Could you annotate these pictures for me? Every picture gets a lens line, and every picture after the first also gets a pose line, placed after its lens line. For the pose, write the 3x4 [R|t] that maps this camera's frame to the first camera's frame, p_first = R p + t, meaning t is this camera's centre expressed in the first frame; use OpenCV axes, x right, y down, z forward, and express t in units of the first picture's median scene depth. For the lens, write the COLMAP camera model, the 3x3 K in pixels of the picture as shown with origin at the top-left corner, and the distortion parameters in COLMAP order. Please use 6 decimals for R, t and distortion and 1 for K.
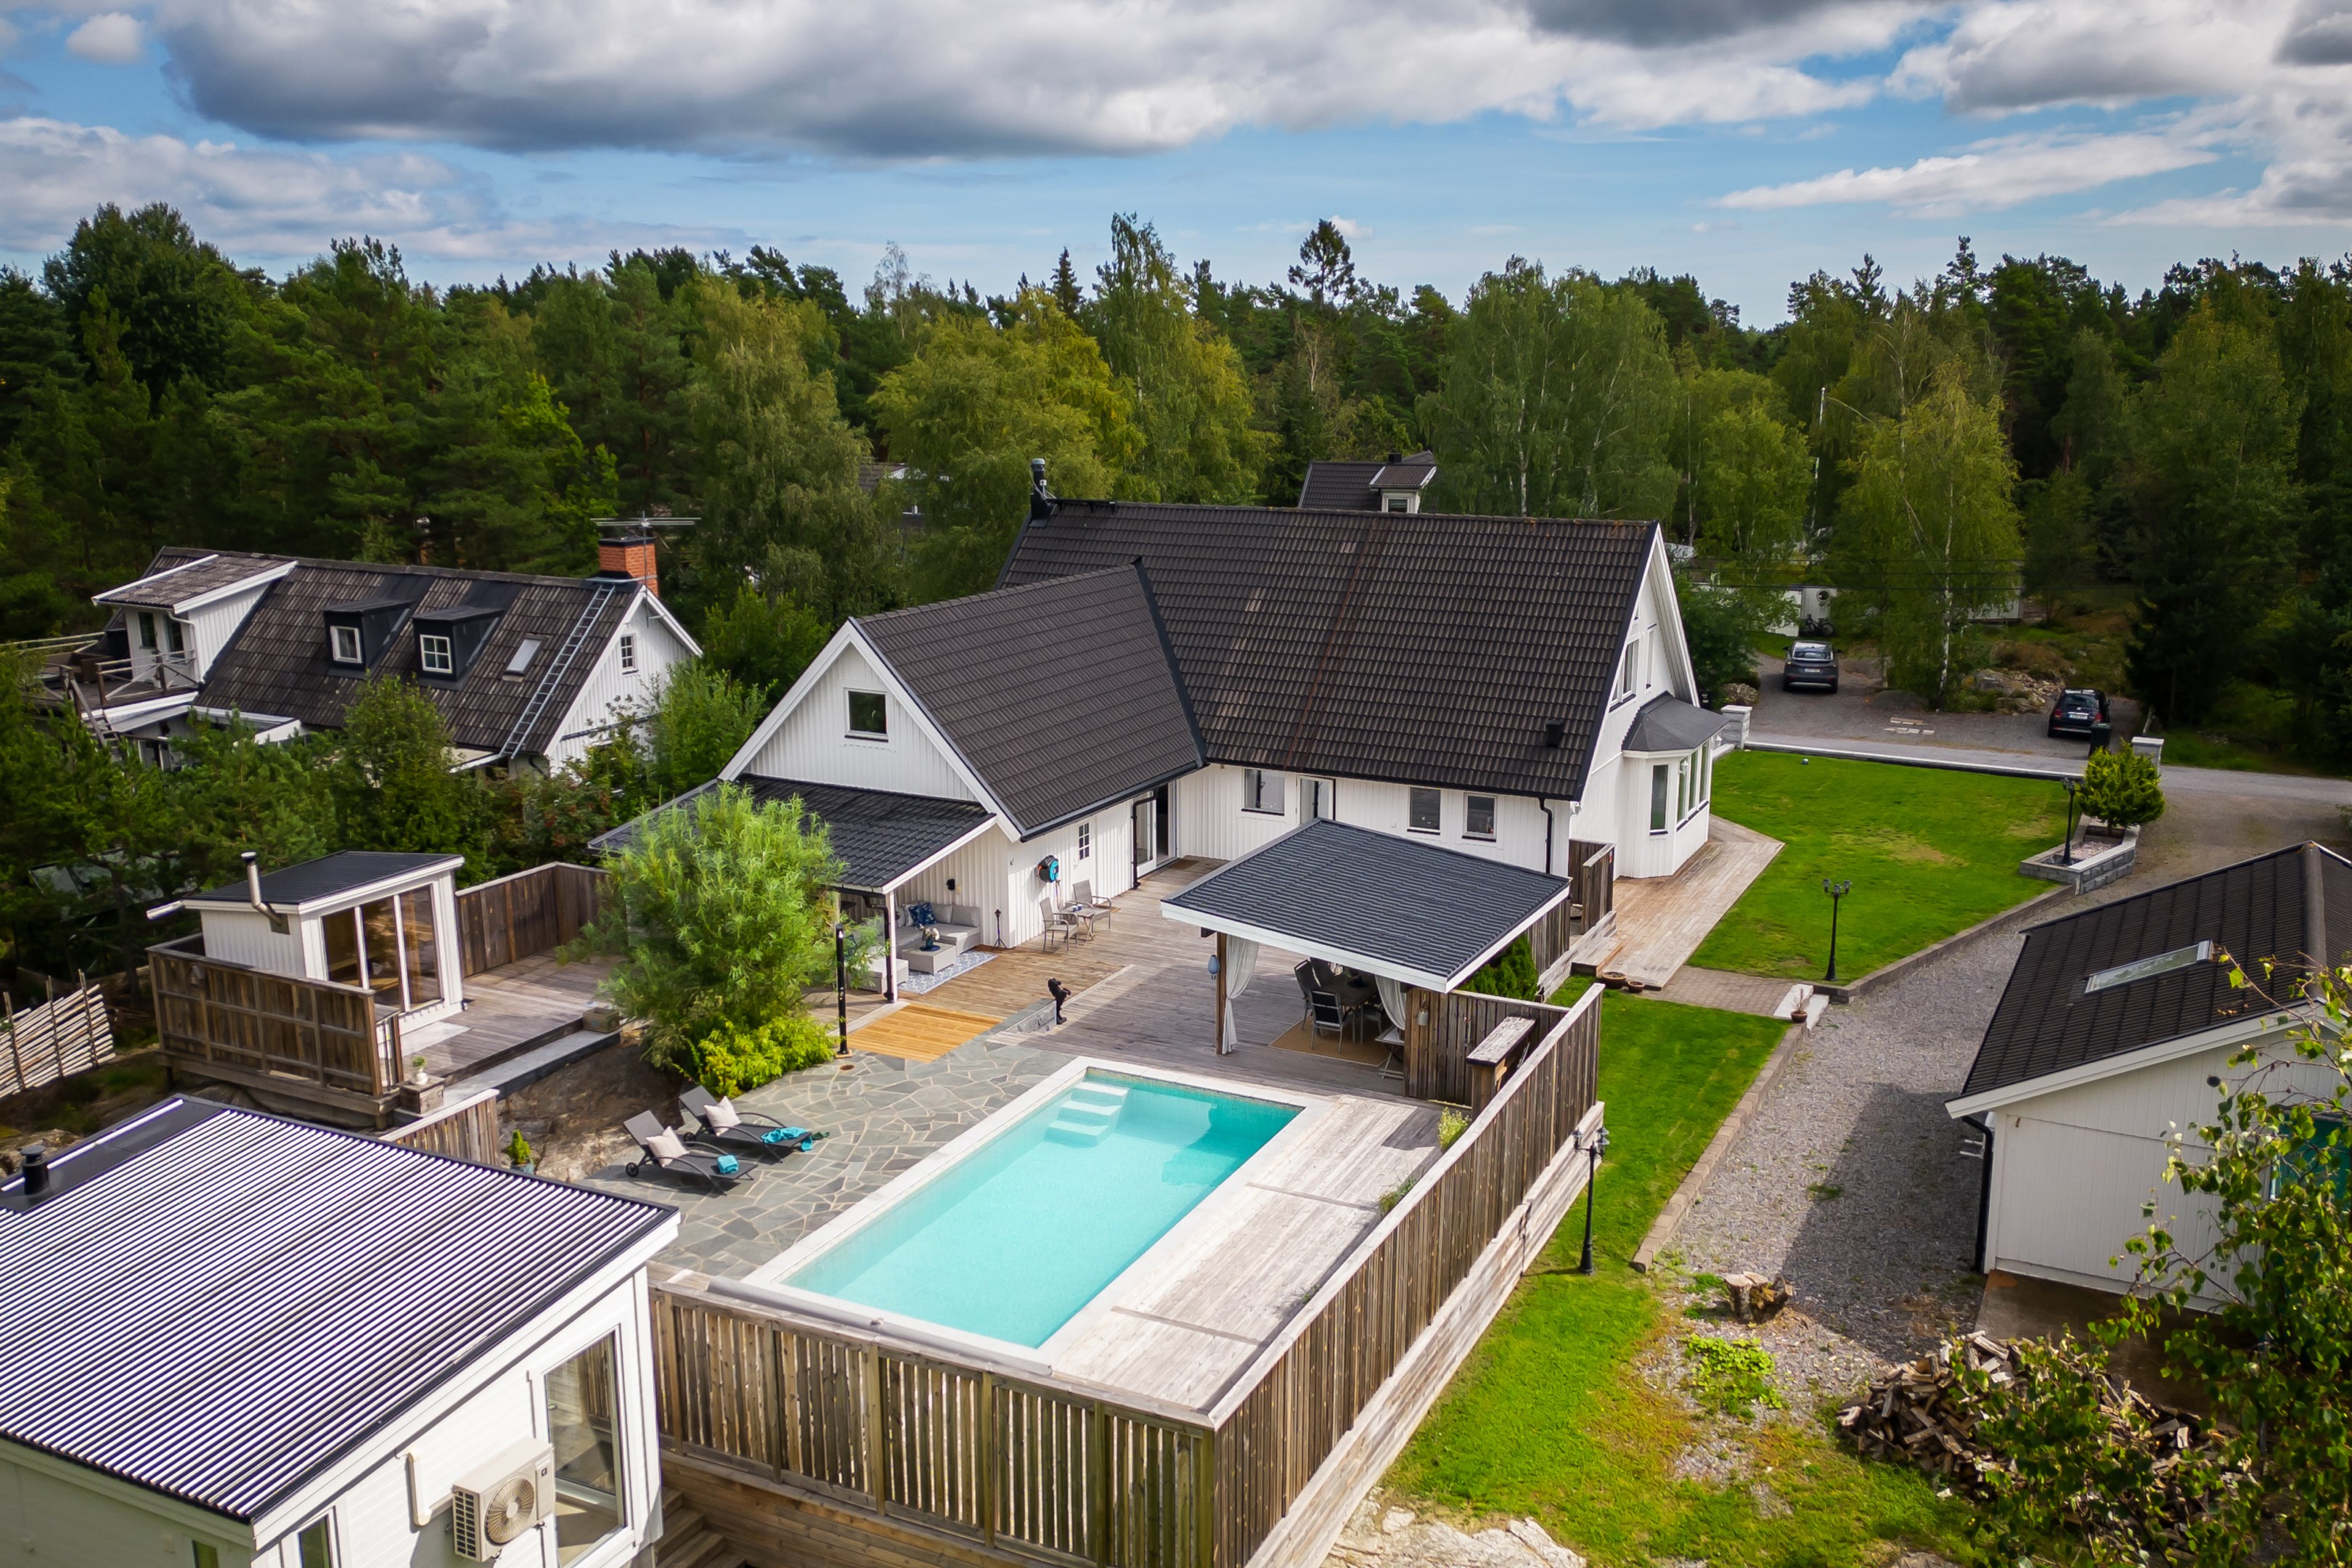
lens RADIAL K [[1860.4, 0, 1177.3], [0, 1860.4, 785.1], [0, 0, 1]] dist [-0.002347, -0.001076]
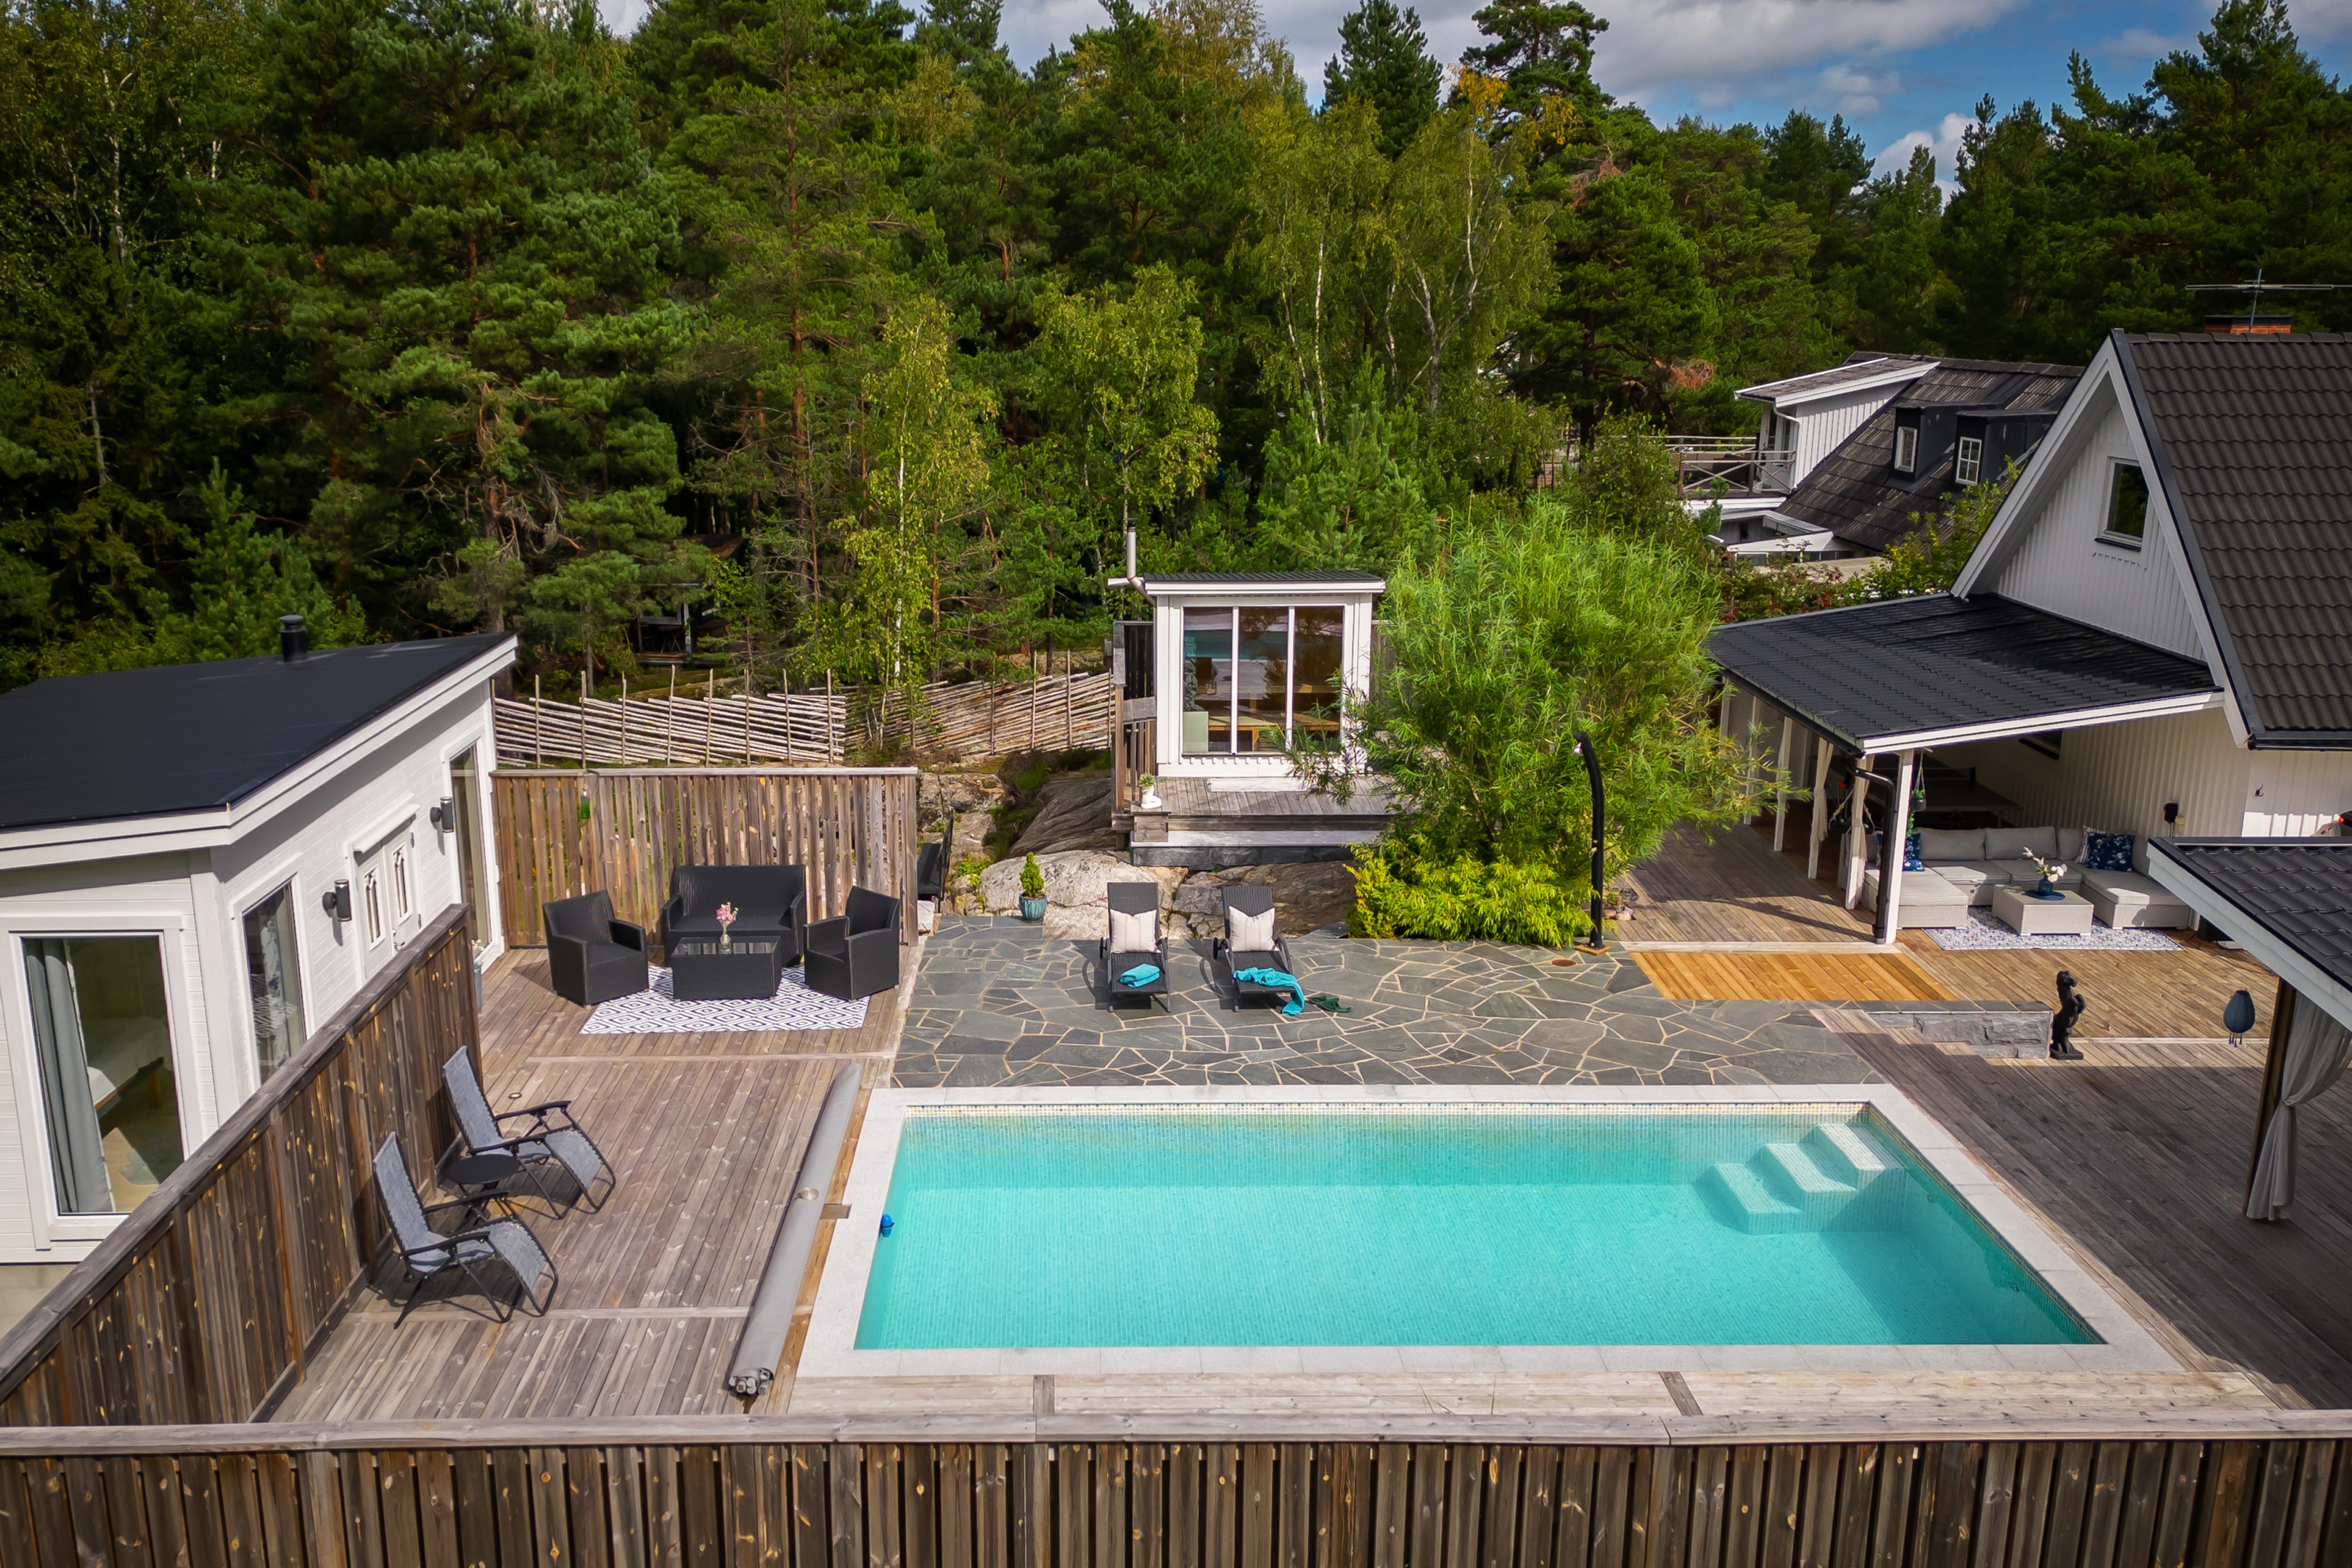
lens RADIAL K [[1911.1, 0, 1170.5], [0, 1911.1, 780.5], [0, 0, 1]] dist [-0.000466, -0.001348]
pose [[0.441493, 0.206309, -0.873224, 0.274082], [-0.194705, 0.972045, 0.131216, 0.029877], [0.875885, 0.112090, 0.469321, 0.508547]]
